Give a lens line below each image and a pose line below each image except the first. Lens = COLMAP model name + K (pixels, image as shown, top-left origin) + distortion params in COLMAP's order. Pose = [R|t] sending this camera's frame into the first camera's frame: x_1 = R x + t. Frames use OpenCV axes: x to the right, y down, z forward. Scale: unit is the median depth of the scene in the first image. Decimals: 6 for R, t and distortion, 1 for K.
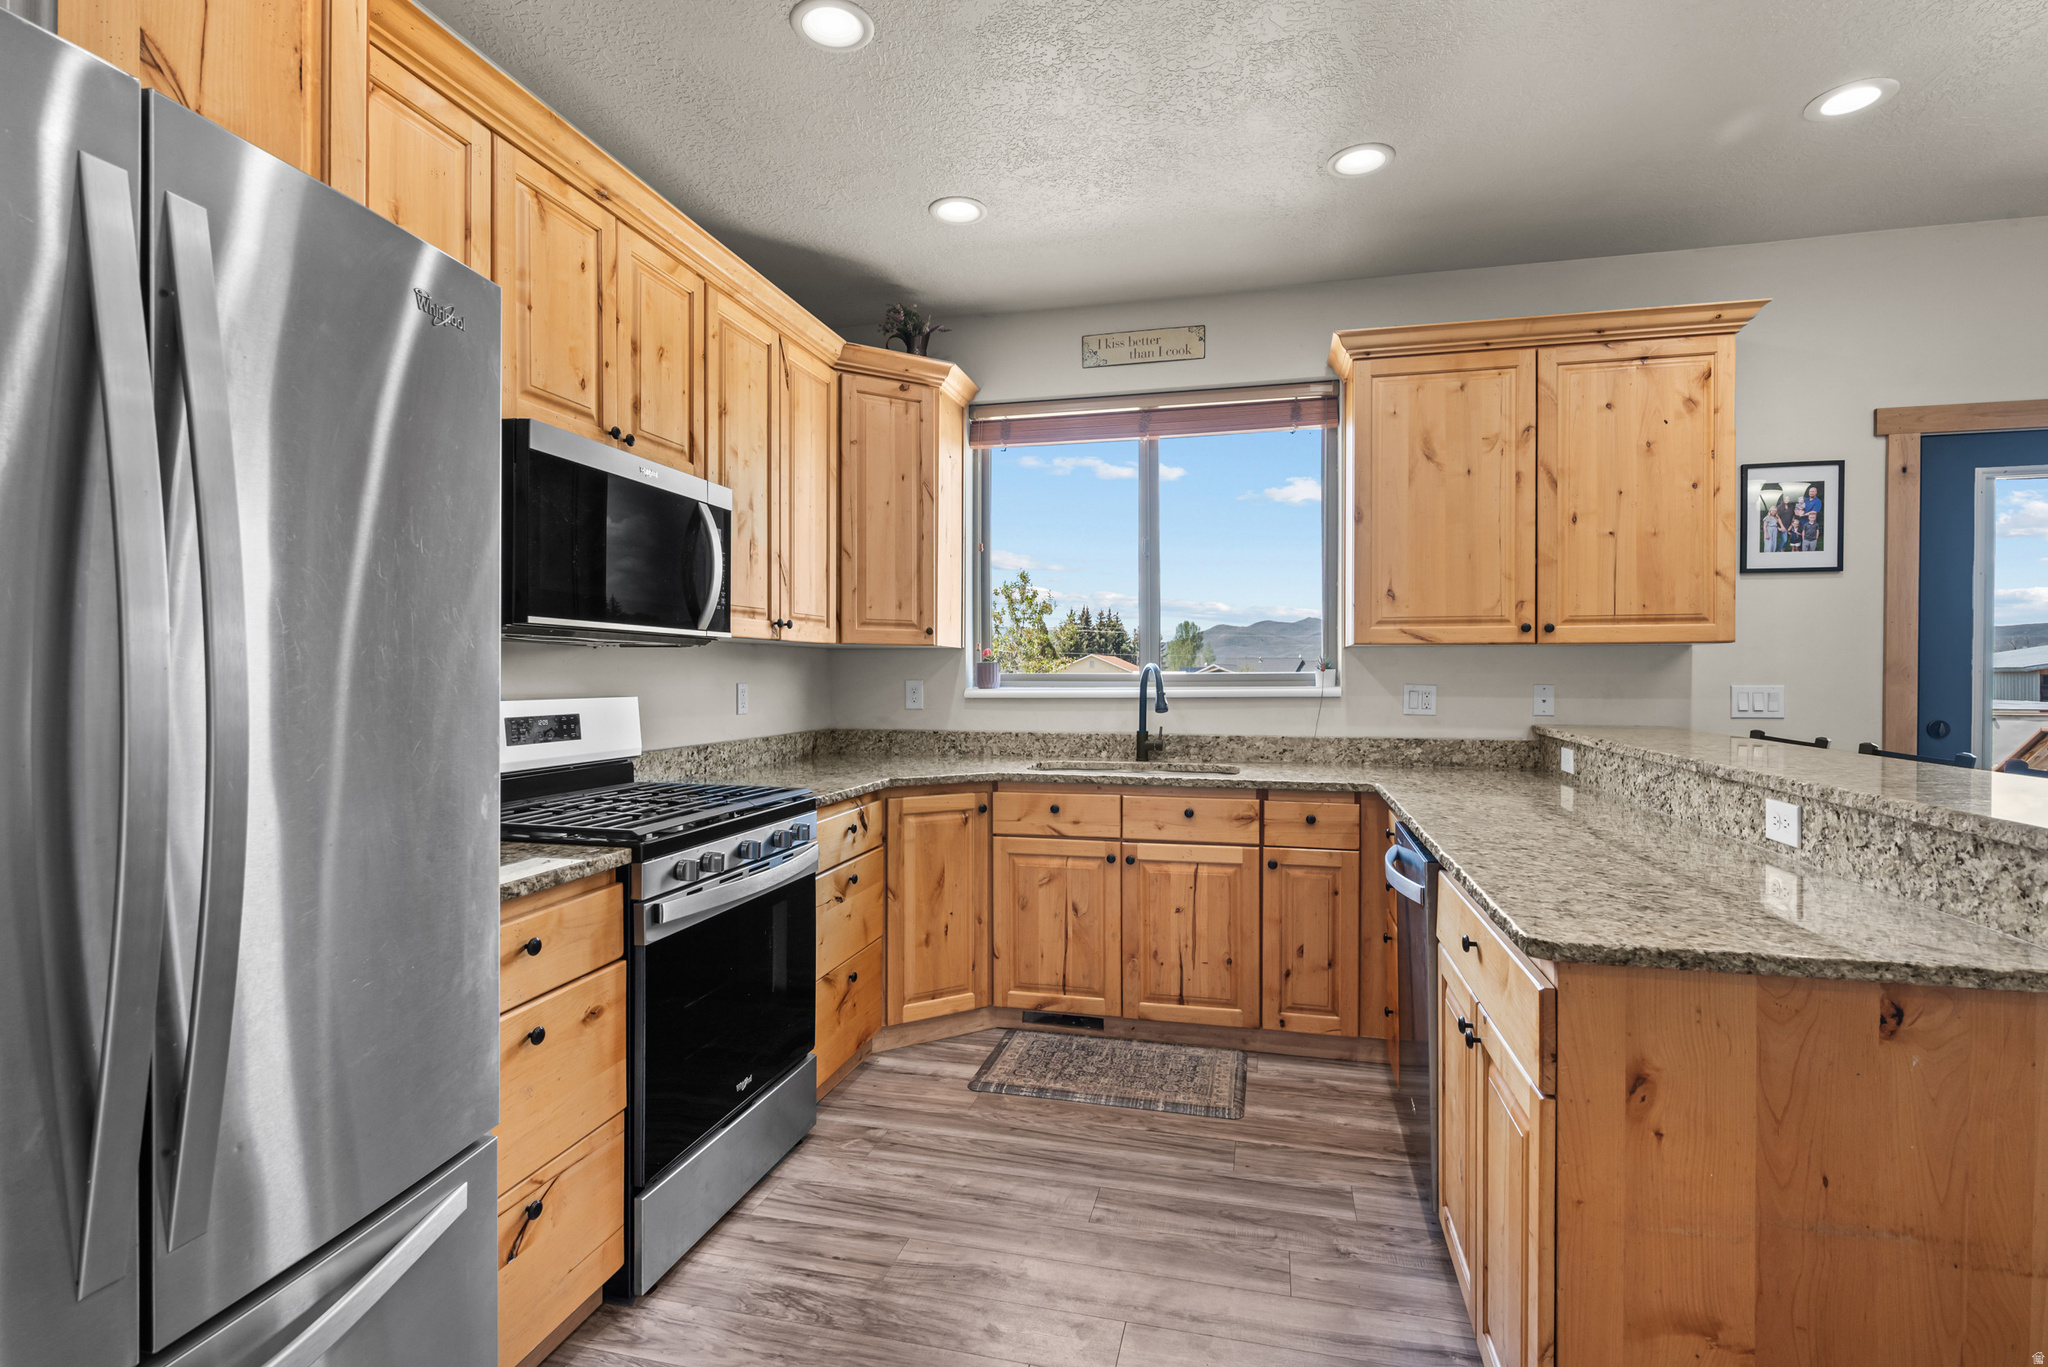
lens RADIAL K [[967.2, 0, 1024.0], [0, 967.2, 683.5], [0, 0, 1]] dist [-0.000900, -0.000291]
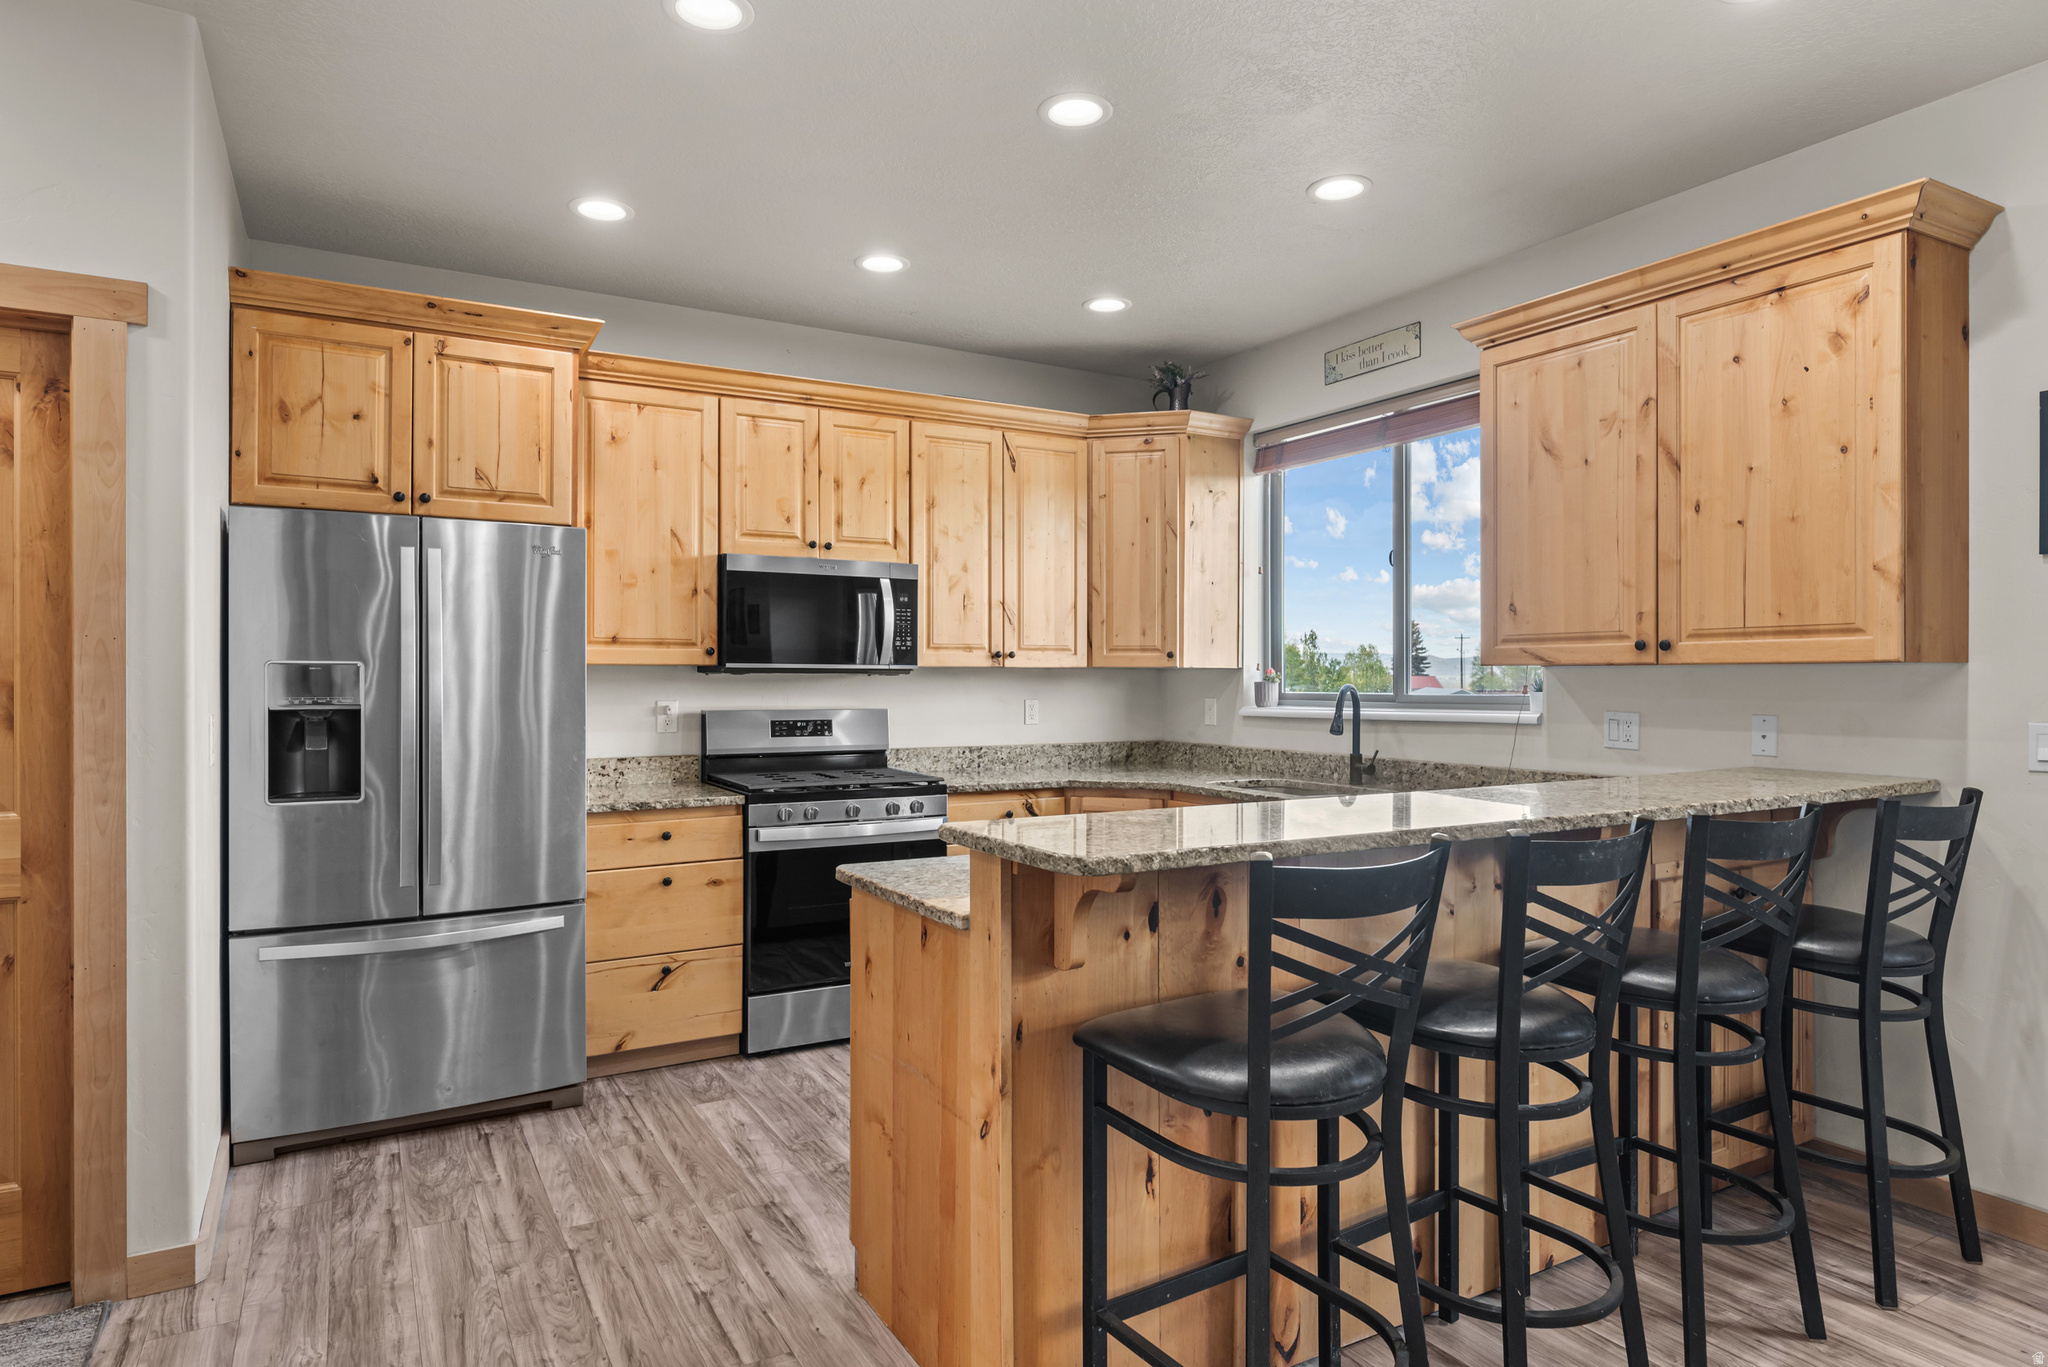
lens RADIAL K [[1182.9, 0, 1027.0], [0, 1182.9, 680.5], [0, 0, 1]] dist [-0.000304, -0.001001]
pose [[0.692767, 0.001275, -0.721161, 0.877441], [-0.007158, 0.999961, -0.005108, -0.018630], [0.721126, 0.008701, 0.692749, -0.070384]]
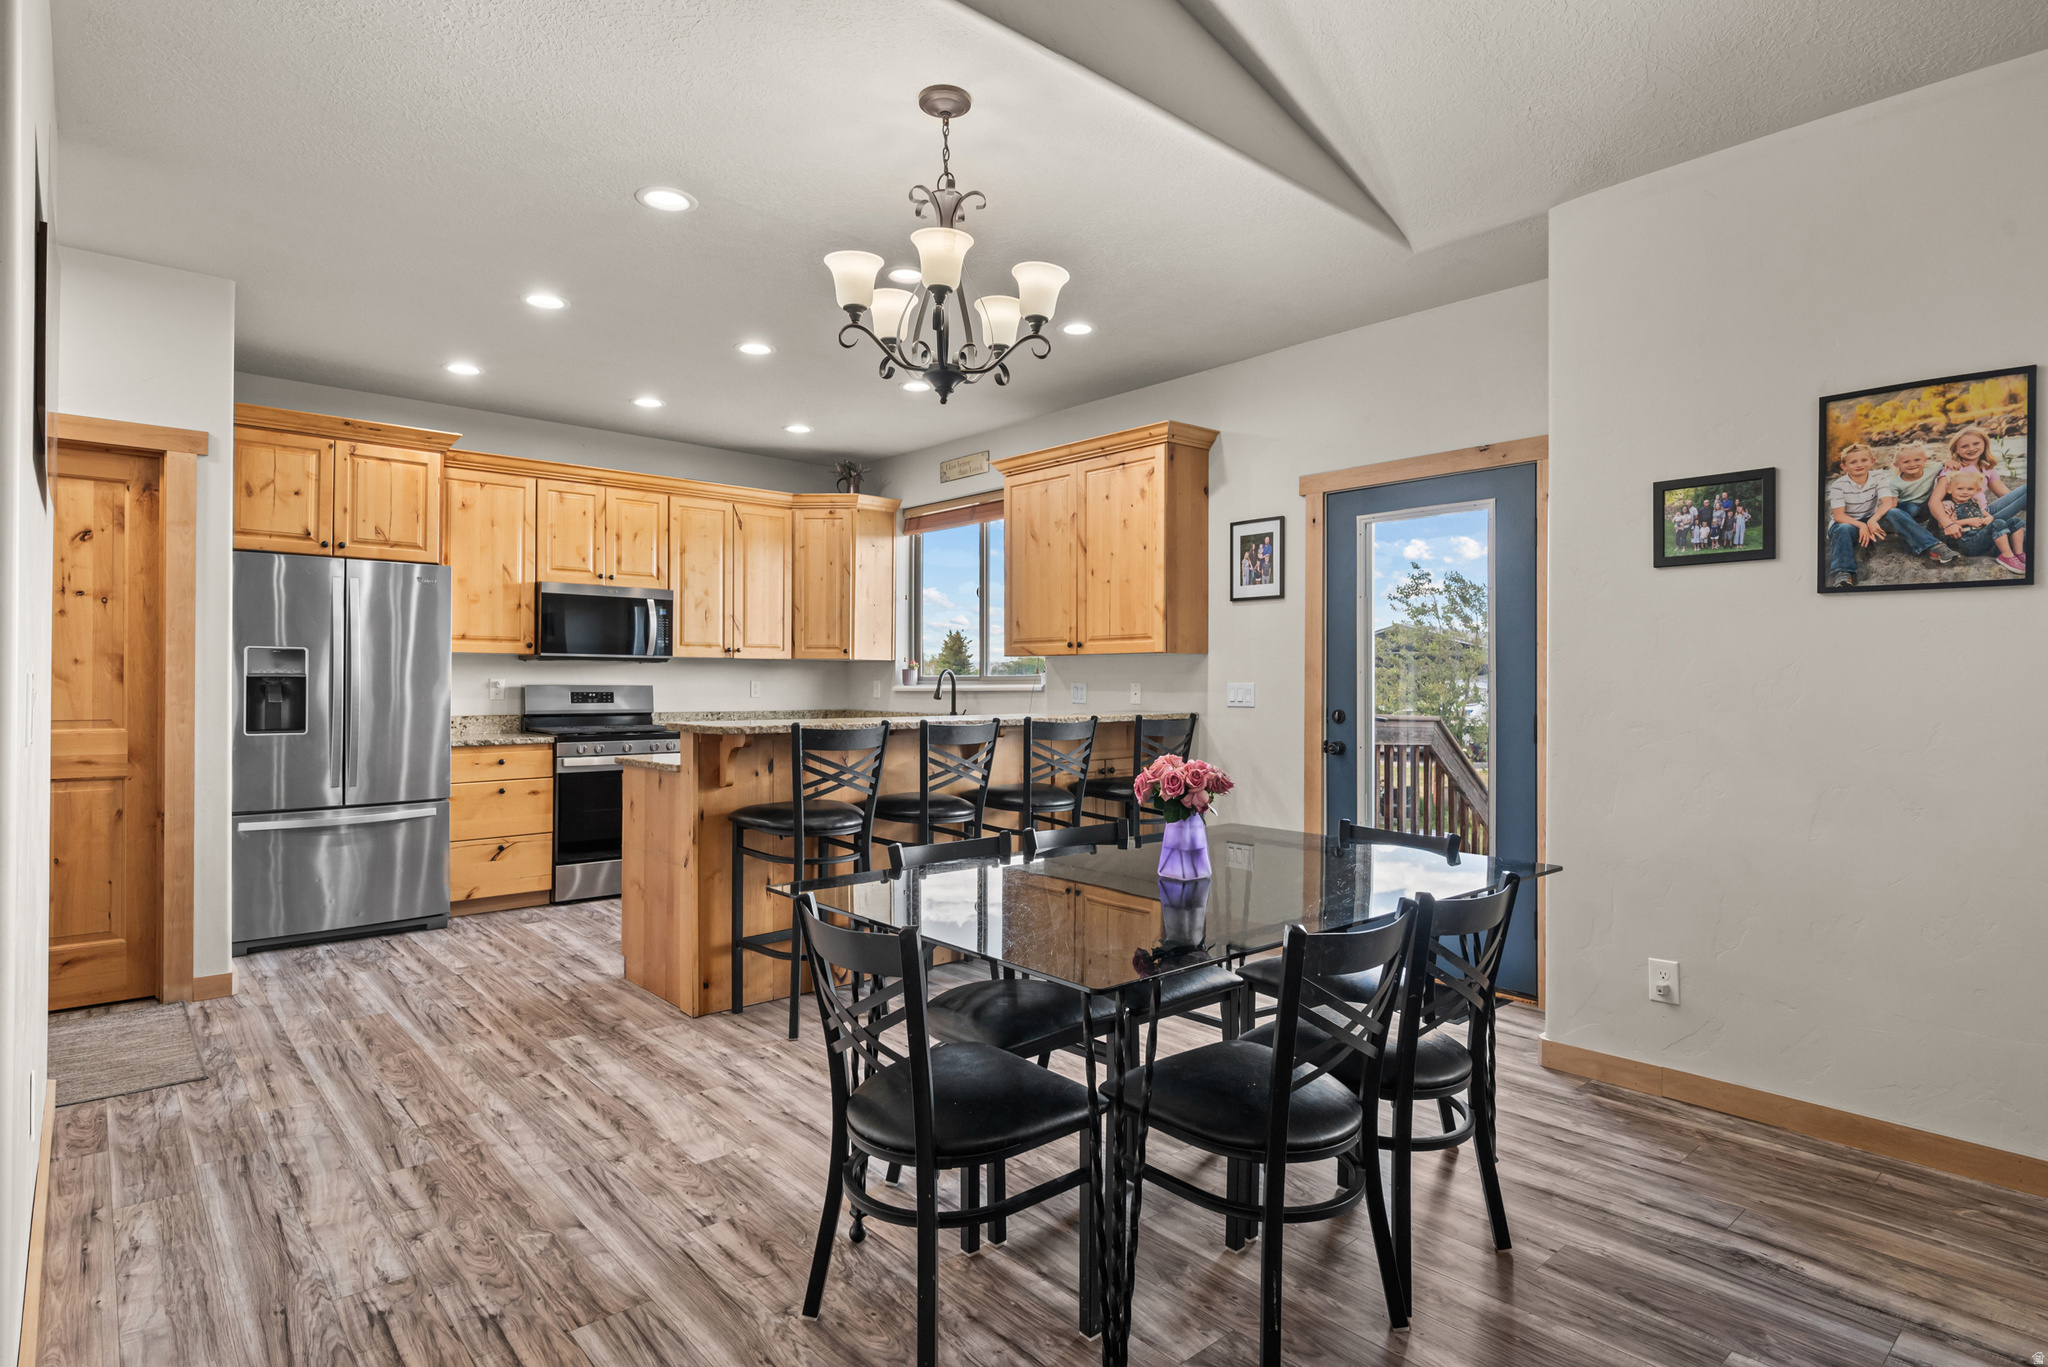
lens RADIAL K [[1068.9, 0, 1024.4], [0, 1068.9, 677.2], [0, 0, 1]] dist [-0.002003, -0.000379]
pose [[0.823079, -0.001131, -0.567926, 1.415577], [-0.007878, 0.999879, -0.013407, 0.017303], [0.567873, 0.015509, 0.822970, -0.434361]]
